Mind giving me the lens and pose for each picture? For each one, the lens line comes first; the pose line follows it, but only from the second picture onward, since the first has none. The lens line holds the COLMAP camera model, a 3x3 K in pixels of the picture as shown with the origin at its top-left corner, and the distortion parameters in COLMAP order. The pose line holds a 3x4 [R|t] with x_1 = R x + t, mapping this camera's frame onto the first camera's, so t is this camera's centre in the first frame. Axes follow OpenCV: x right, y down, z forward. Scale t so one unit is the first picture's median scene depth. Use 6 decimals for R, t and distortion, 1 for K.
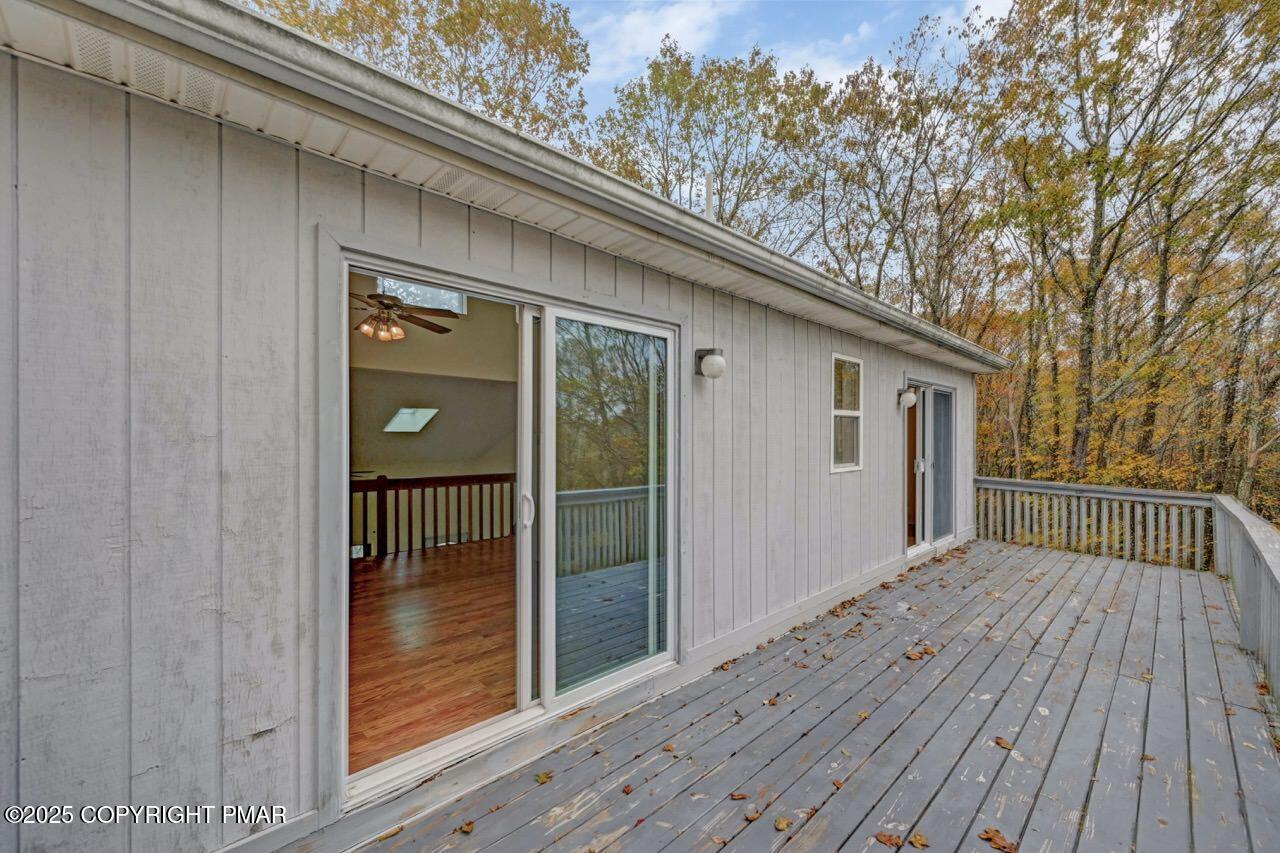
lens RADIAL K [[520.9, 0, 639.7], [0, 520.9, 445.2], [0, 0, 1]] dist [0.000901, 0.000117]
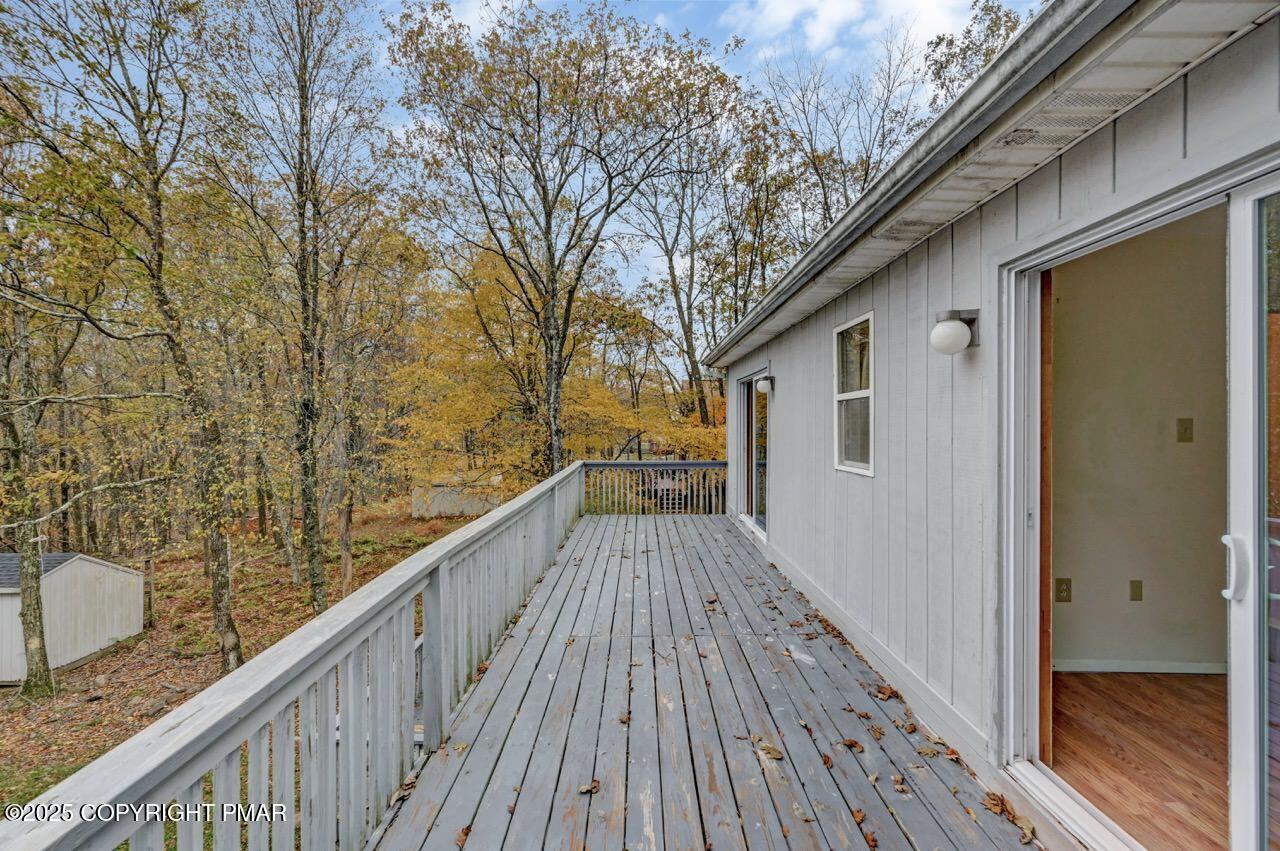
lens RADIAL K [[516.0, 0, 648.2], [0, 516.0, 410.0], [0, 0, 1]] dist [-0.001379, -0.000126]
pose [[-0.686589, -0.023230, -0.726675, 1.322258], [-0.012000, 0.999715, -0.020620, -0.026673], [0.726947, -0.005438, -0.686672, 1.487274]]
